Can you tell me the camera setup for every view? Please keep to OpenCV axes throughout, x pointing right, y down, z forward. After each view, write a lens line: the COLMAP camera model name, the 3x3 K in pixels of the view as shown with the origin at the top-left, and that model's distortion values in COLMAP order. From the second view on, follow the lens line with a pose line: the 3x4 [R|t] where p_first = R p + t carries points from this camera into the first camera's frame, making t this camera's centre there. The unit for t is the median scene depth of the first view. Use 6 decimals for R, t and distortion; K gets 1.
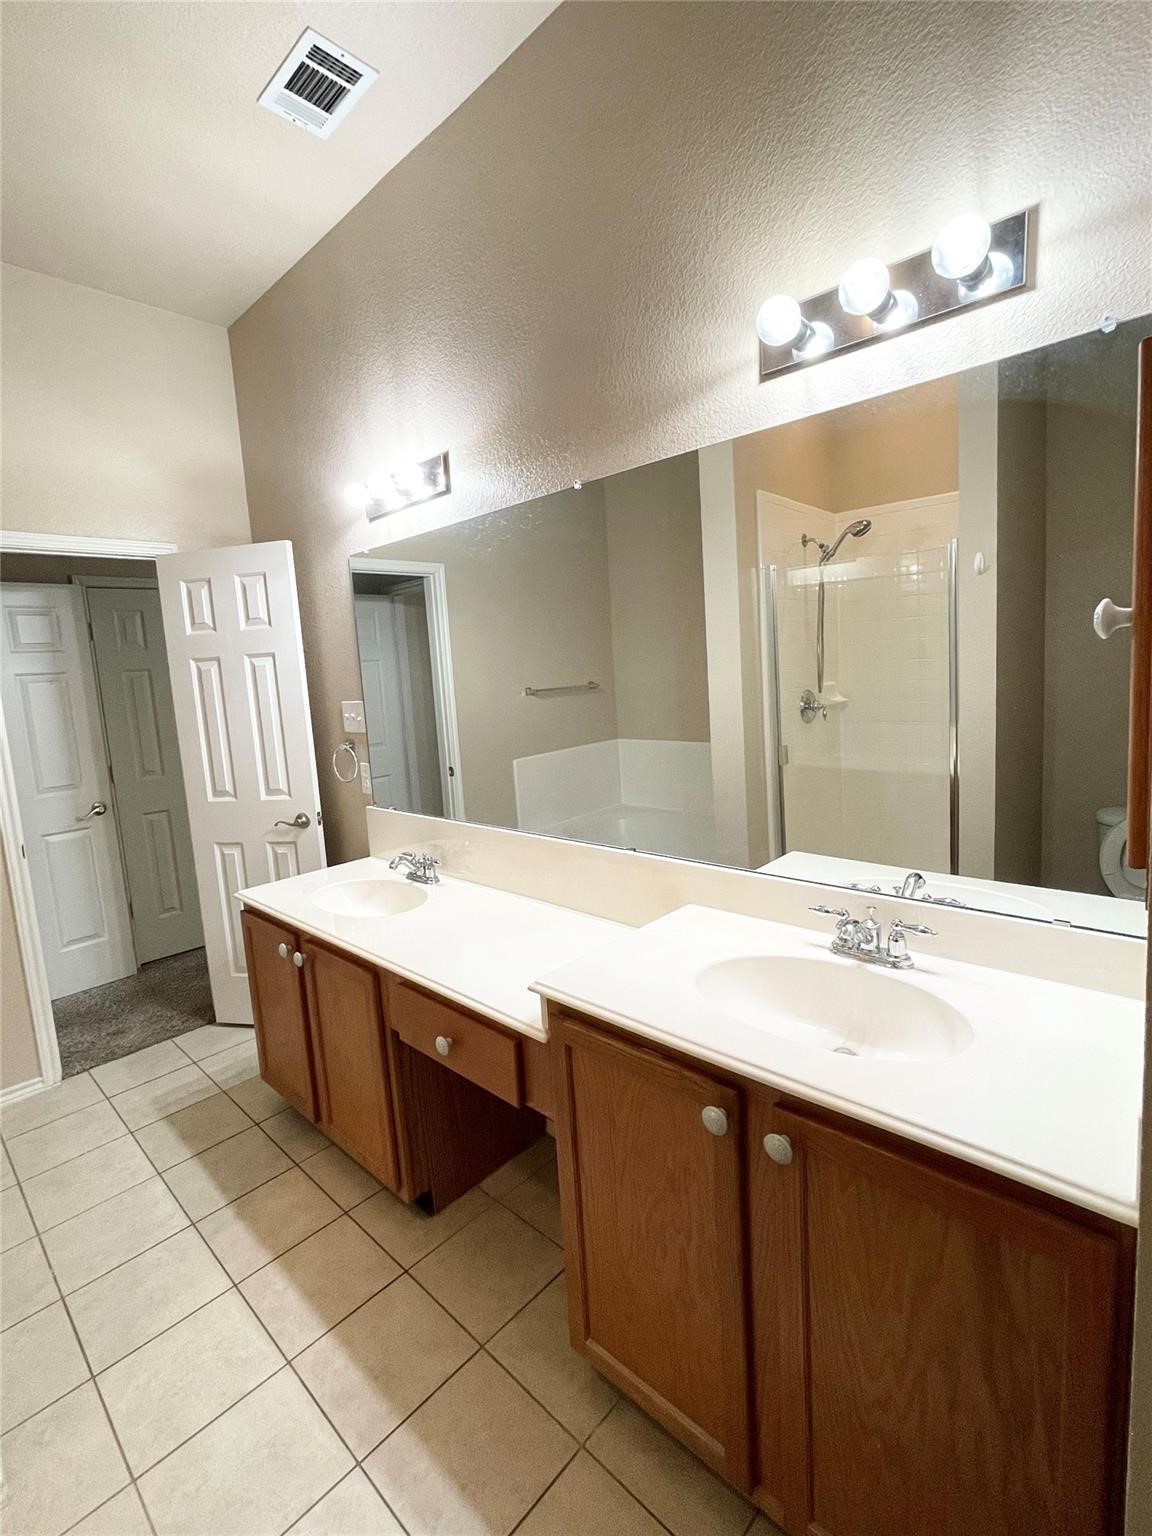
lens RADIAL K [[701.3, 0, 564.3], [0, 701.3, 755.3], [0, 0, 1]] dist [-0.014100, 0.006218]
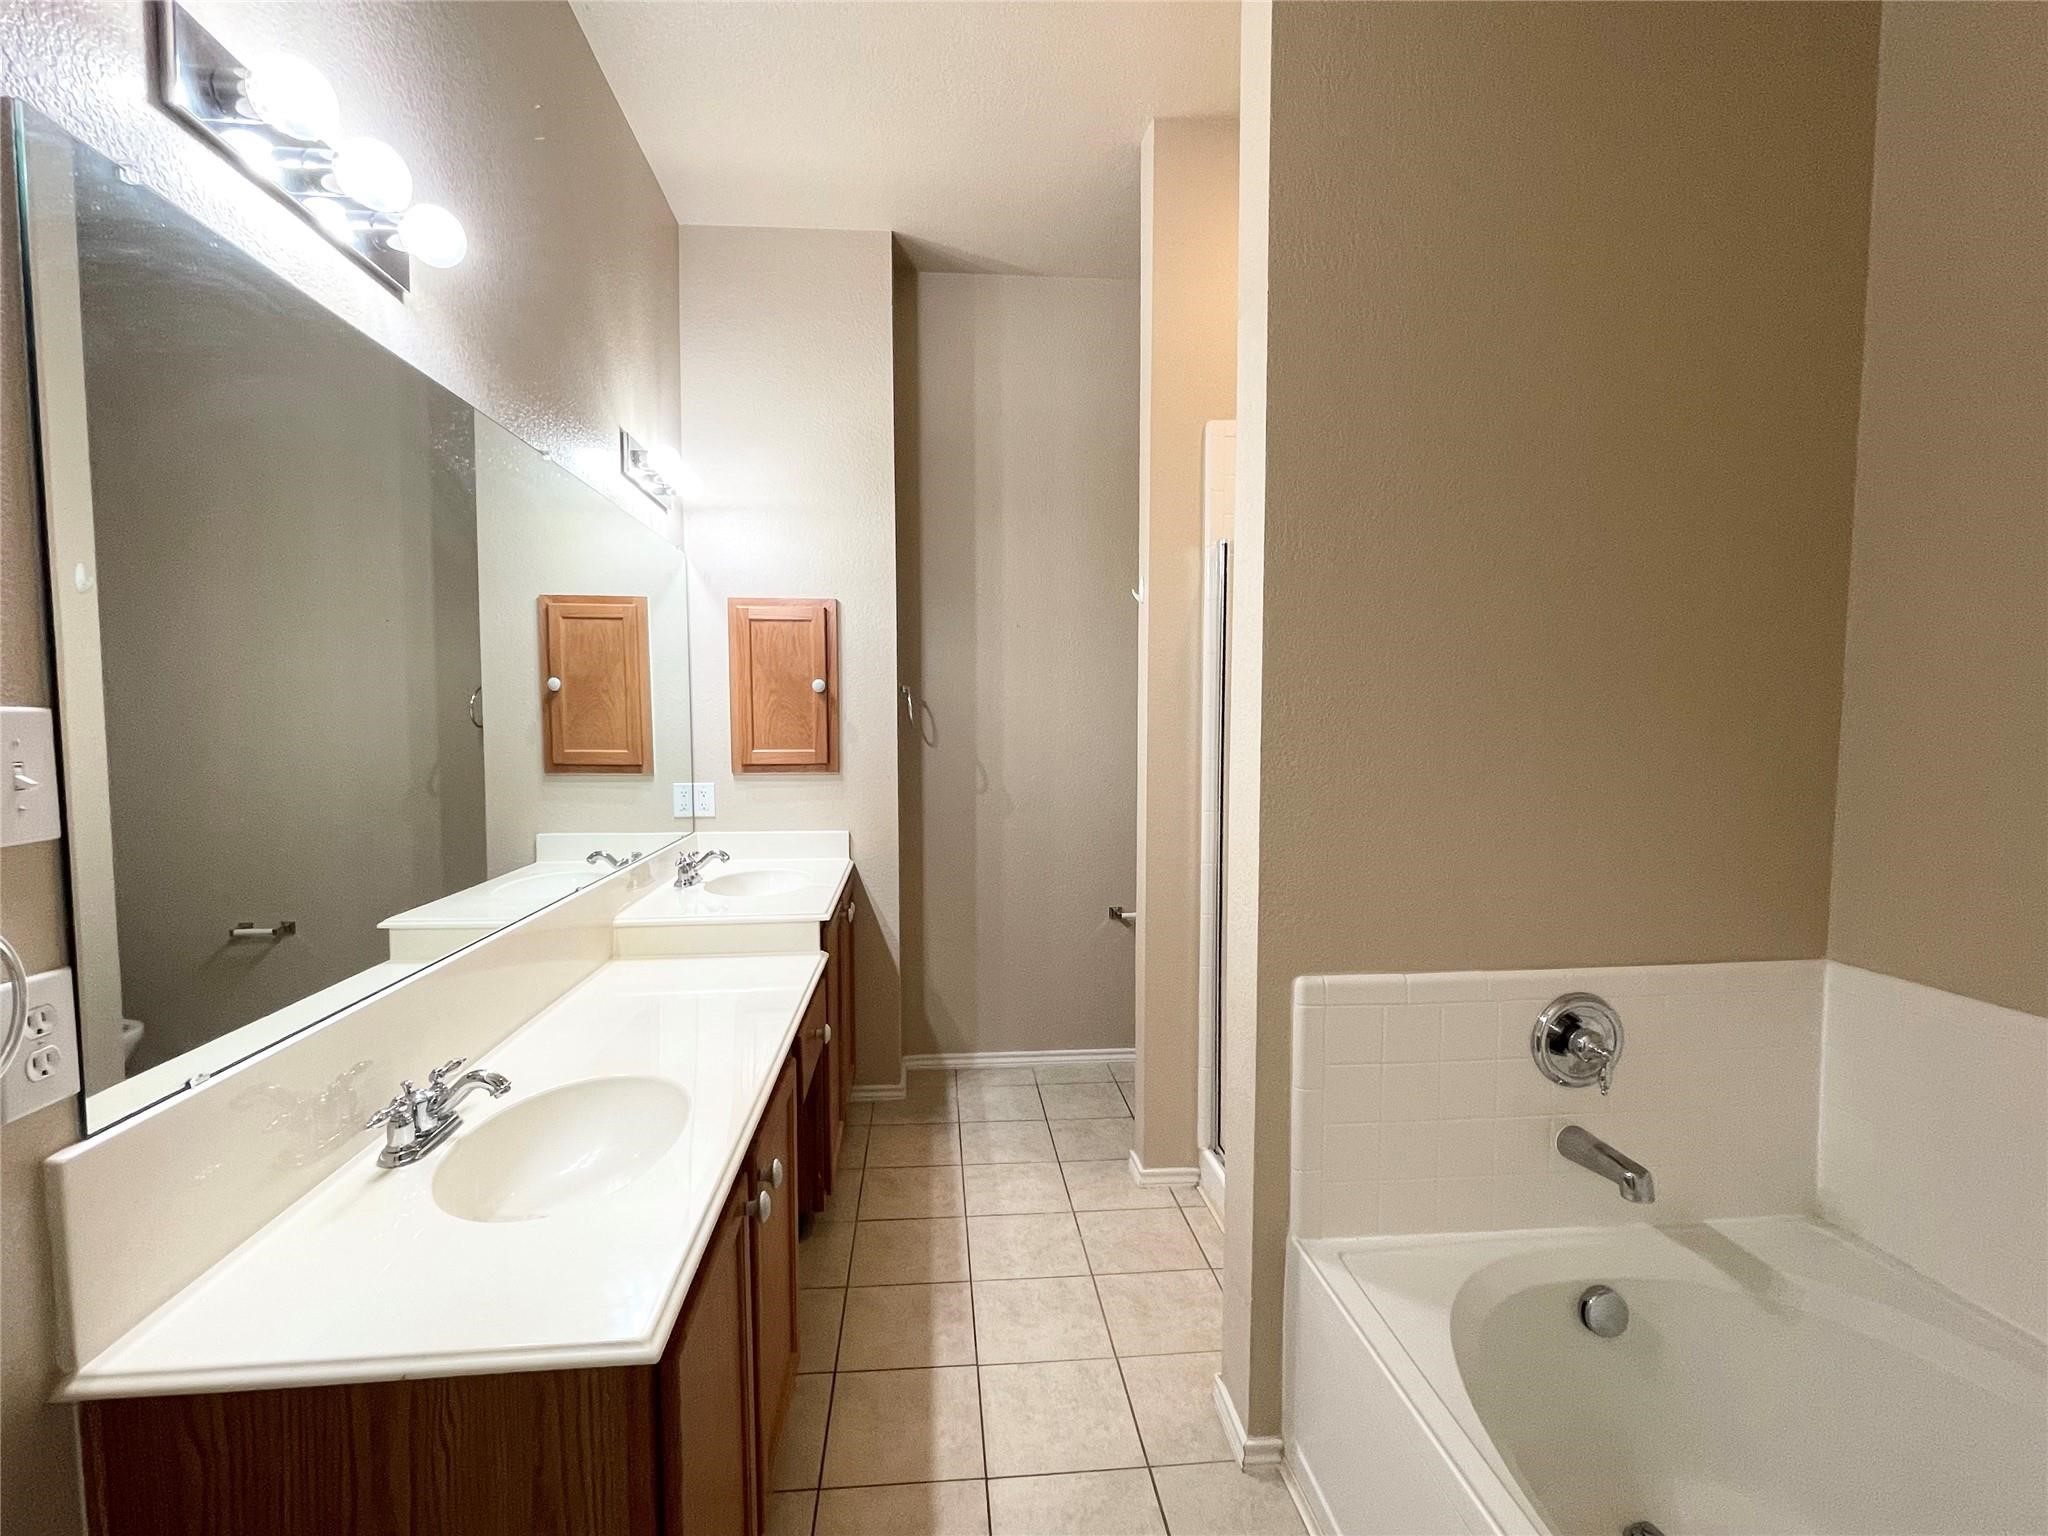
lens RADIAL K [[935.1, 0, 1014.1], [0, 935.1, 780.4], [0, 0, 1]] dist [-0.014100, 0.006218]
pose [[-0.755414, 0.021626, 0.654891, -0.713475], [0.126825, 0.985381, 0.113752, -0.045319], [-0.642857, 0.168986, -0.747114, 0.983516]]
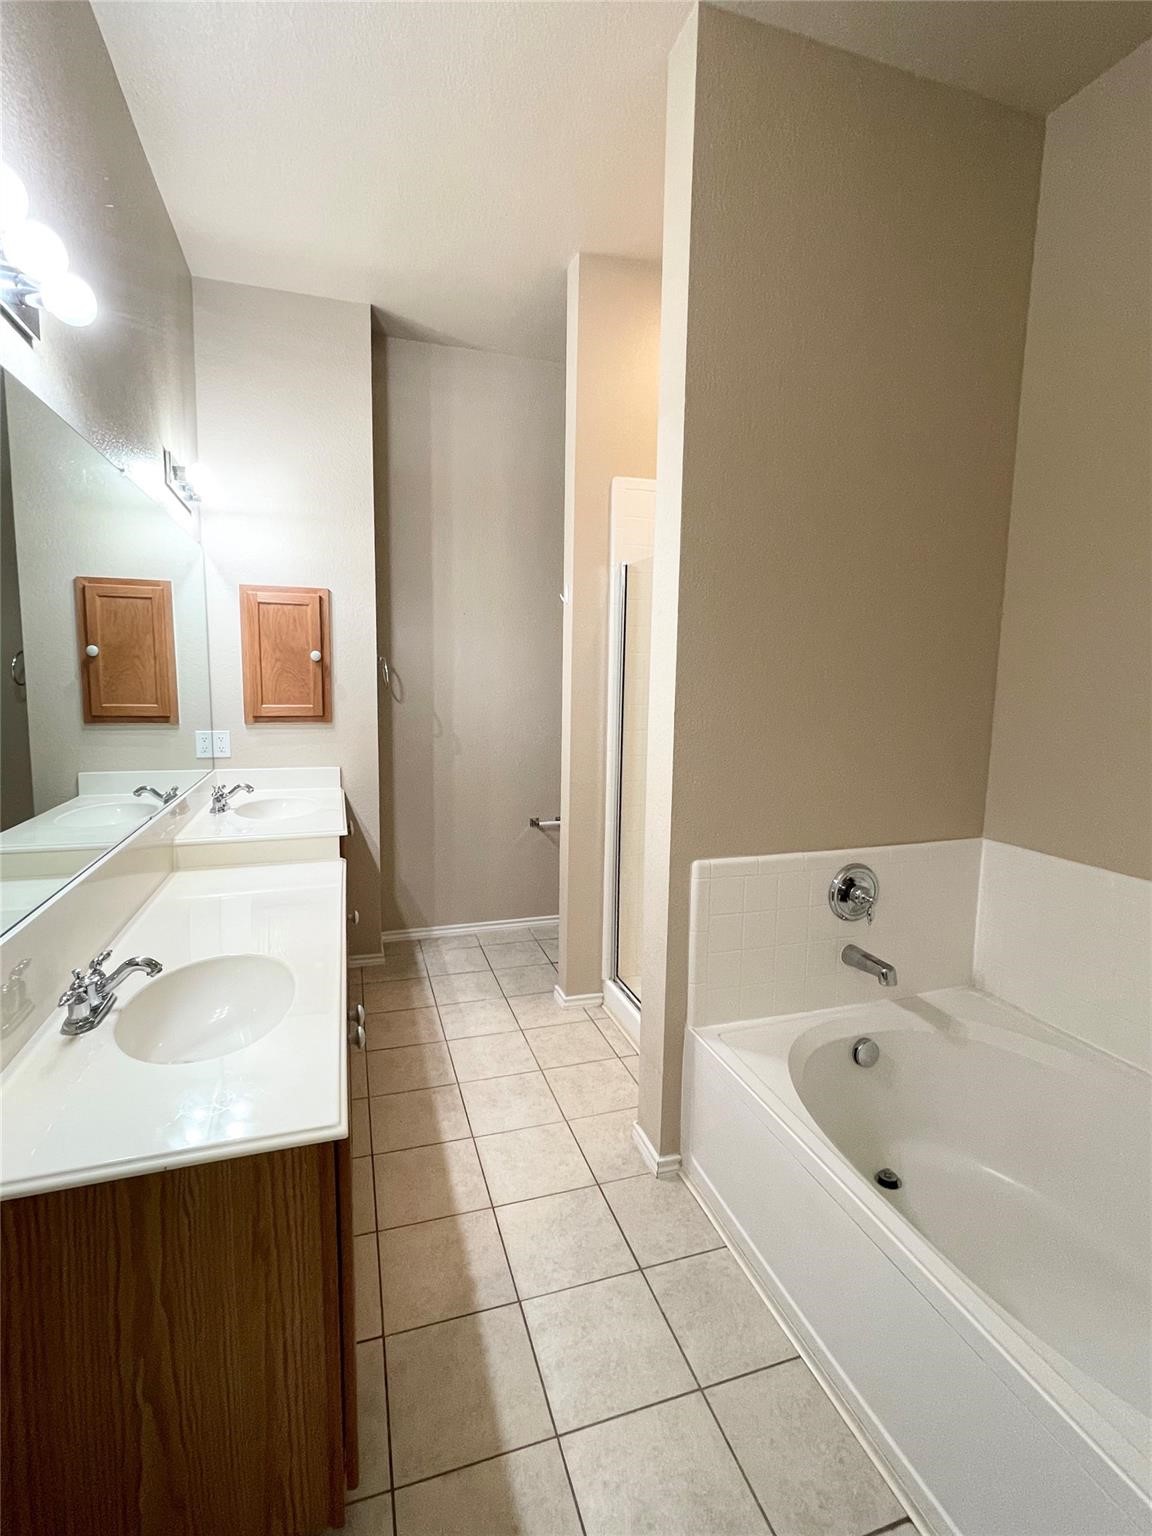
lens RADIAL K [[701.3, 0, 572.9], [0, 701.3, 759.1], [0, 0, 1]] dist [-0.014100, 0.006218]
pose [[-0.882335, -0.004260, 0.470603, -0.674969], [0.097286, 0.976709, 0.191243, -0.072302], [-0.460457, 0.214524, -0.861370, 1.070406]]
